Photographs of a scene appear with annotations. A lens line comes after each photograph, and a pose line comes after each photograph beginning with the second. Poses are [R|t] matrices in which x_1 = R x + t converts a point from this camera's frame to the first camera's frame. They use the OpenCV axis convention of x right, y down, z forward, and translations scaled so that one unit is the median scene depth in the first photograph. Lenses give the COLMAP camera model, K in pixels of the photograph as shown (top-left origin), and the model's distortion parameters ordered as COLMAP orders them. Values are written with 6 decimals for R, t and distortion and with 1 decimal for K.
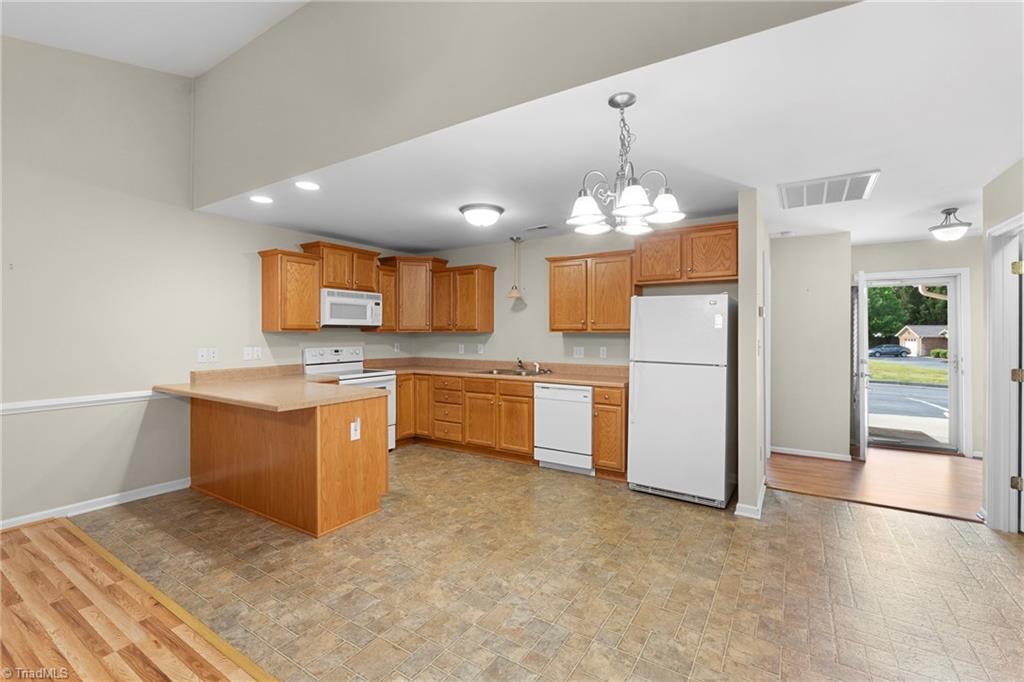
lens RADIAL K [[448.6, 0, 510.8], [0, 448.6, 328.6], [0, 0, 1]] dist [-0.009349, -0.000006]
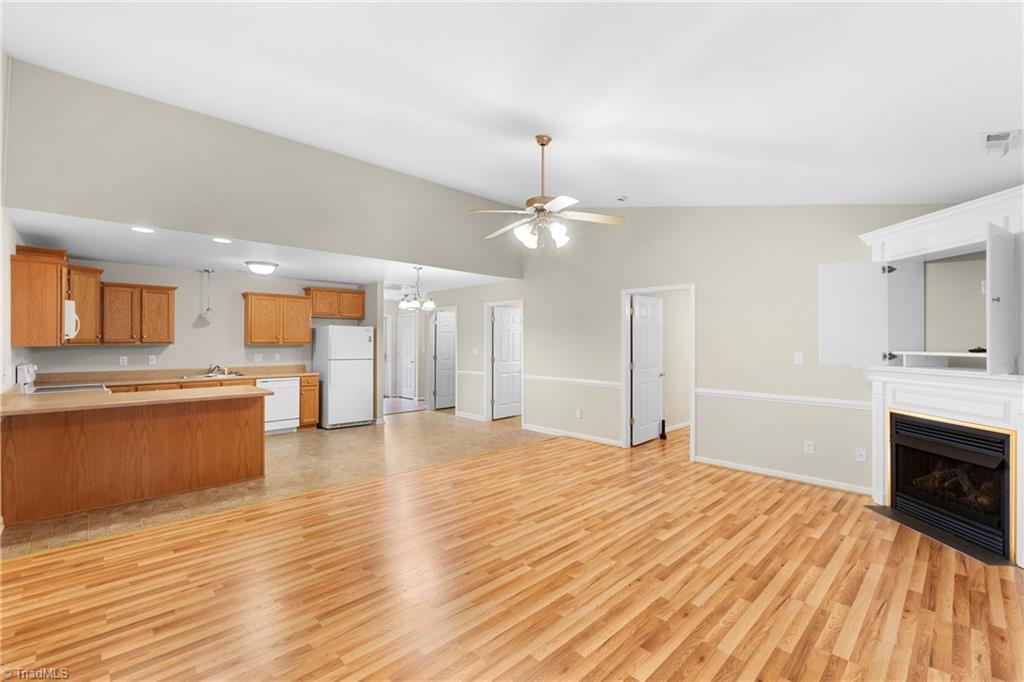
lens RADIAL K [[448.6, 0, 510.8], [0, 448.6, 328.6], [0, 0, 1]] dist [-0.009349, -0.000006]
pose [[0.222584, 0.027827, 0.974516, -1.271633], [-0.005404, 0.999612, -0.027309, -0.008379], [-0.974899, 0.000812, 0.222648, -0.134470]]
